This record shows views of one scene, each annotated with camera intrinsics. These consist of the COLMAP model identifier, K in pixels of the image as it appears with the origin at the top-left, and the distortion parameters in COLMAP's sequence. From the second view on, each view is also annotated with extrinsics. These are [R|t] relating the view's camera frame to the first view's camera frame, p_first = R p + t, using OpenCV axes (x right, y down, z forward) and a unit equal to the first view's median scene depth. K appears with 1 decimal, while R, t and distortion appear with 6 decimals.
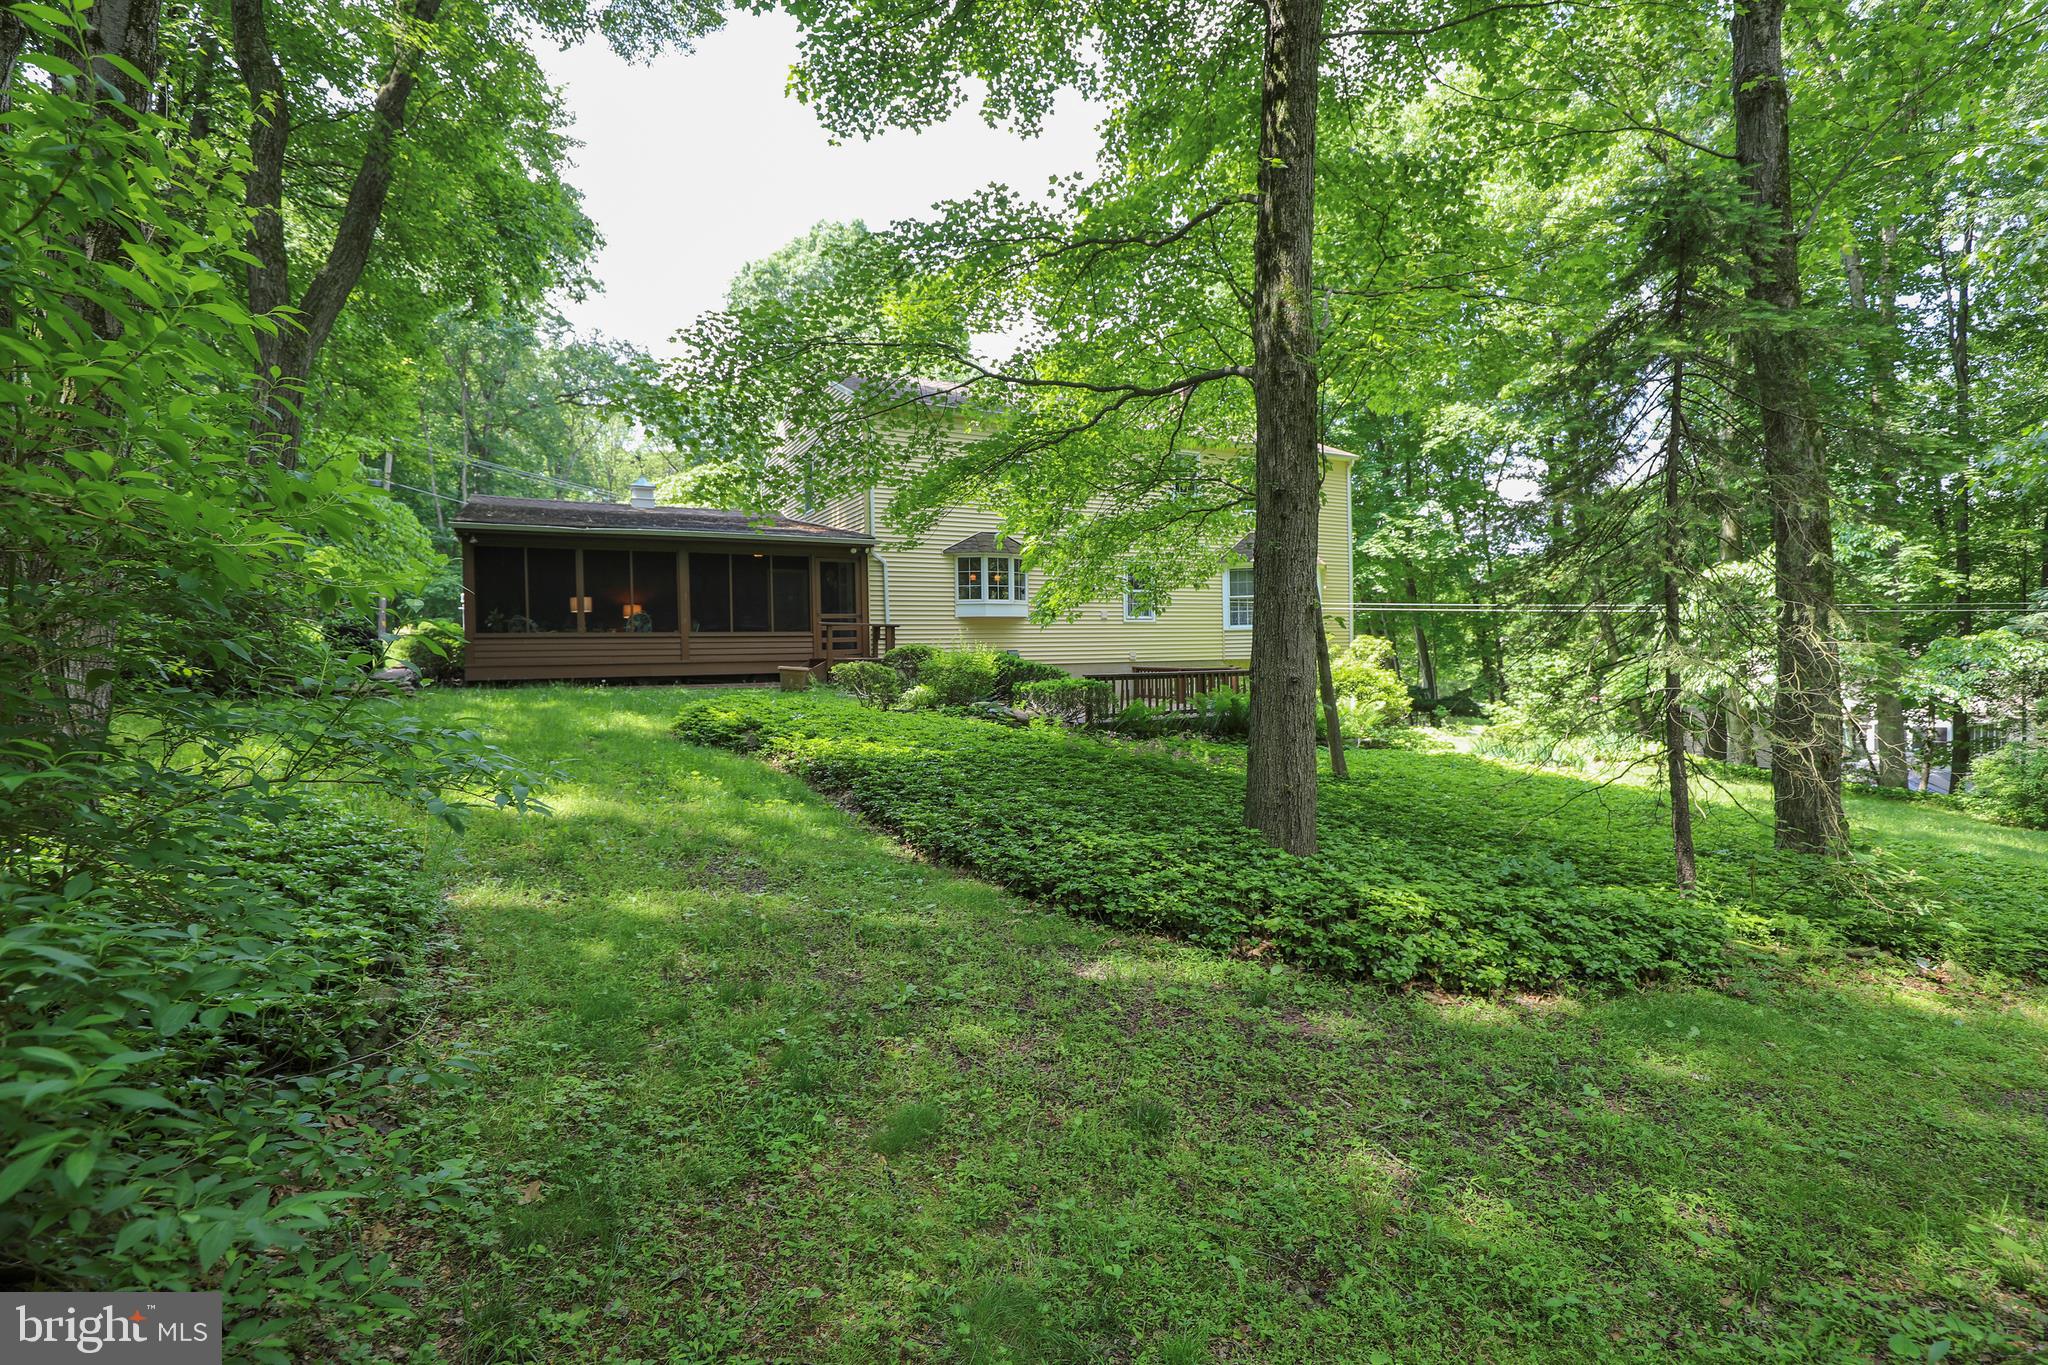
lens RADIAL K [[968.9, 0, 1027.5], [0, 968.9, 648.9], [0, 0, 1]] dist [-0.023919, 0.001610]
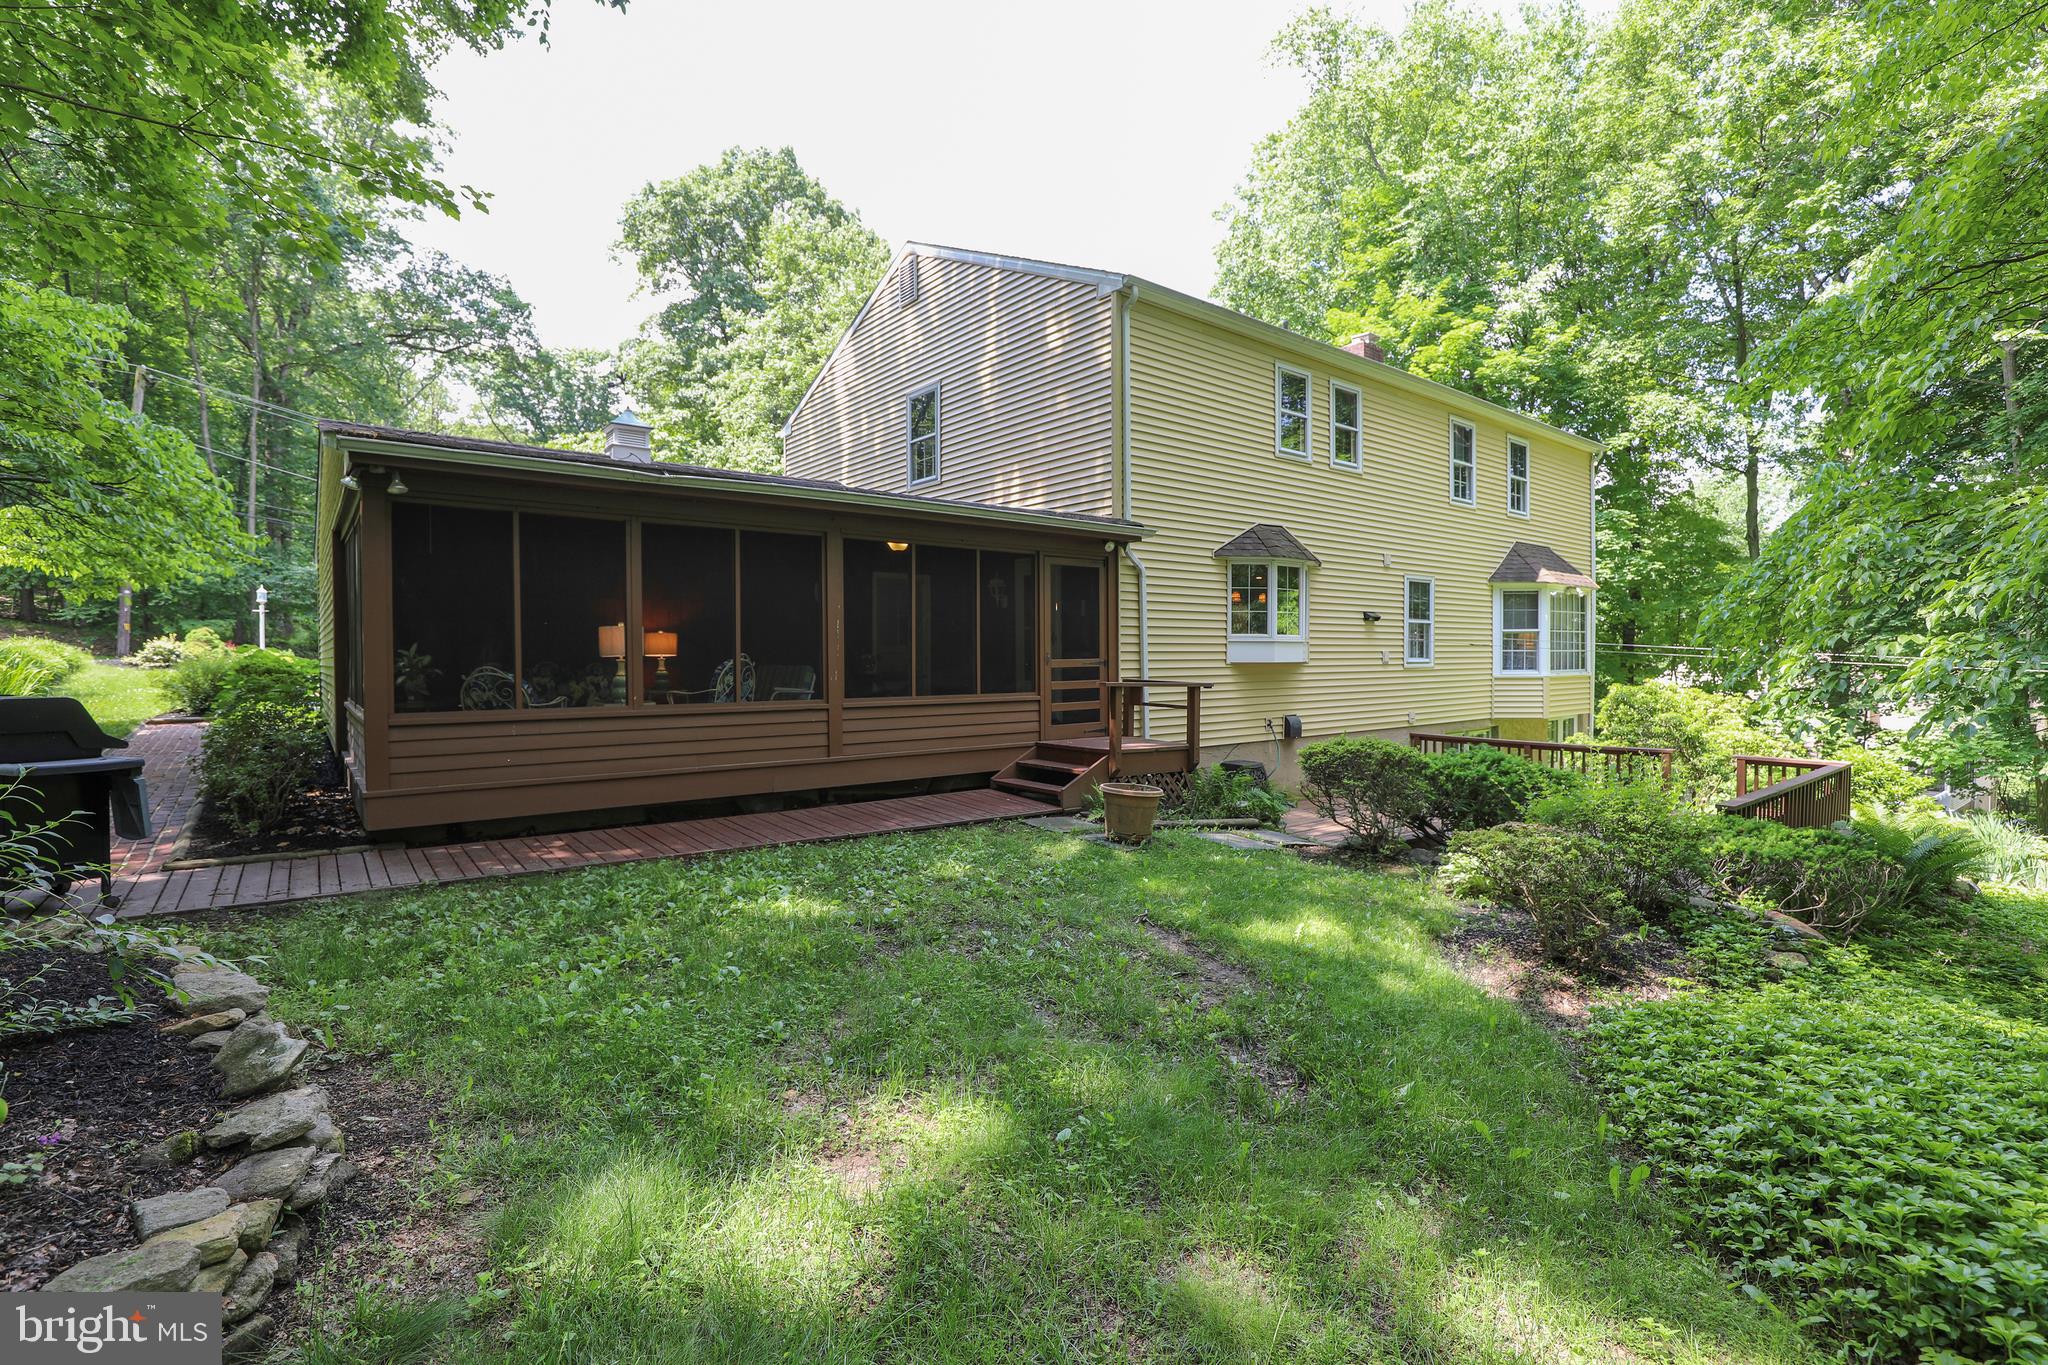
lens RADIAL K [[928.9, 0, 1018.6], [0, 928.9, 665.6], [0, 0, 1]] dist [-0.016100, 0.000219]
pose [[0.983974, 0.013224, 0.177819, -0.305065], [-0.016662, 0.999702, 0.017852, -0.038959], [-0.177530, -0.020529, 0.983901, 0.450444]]
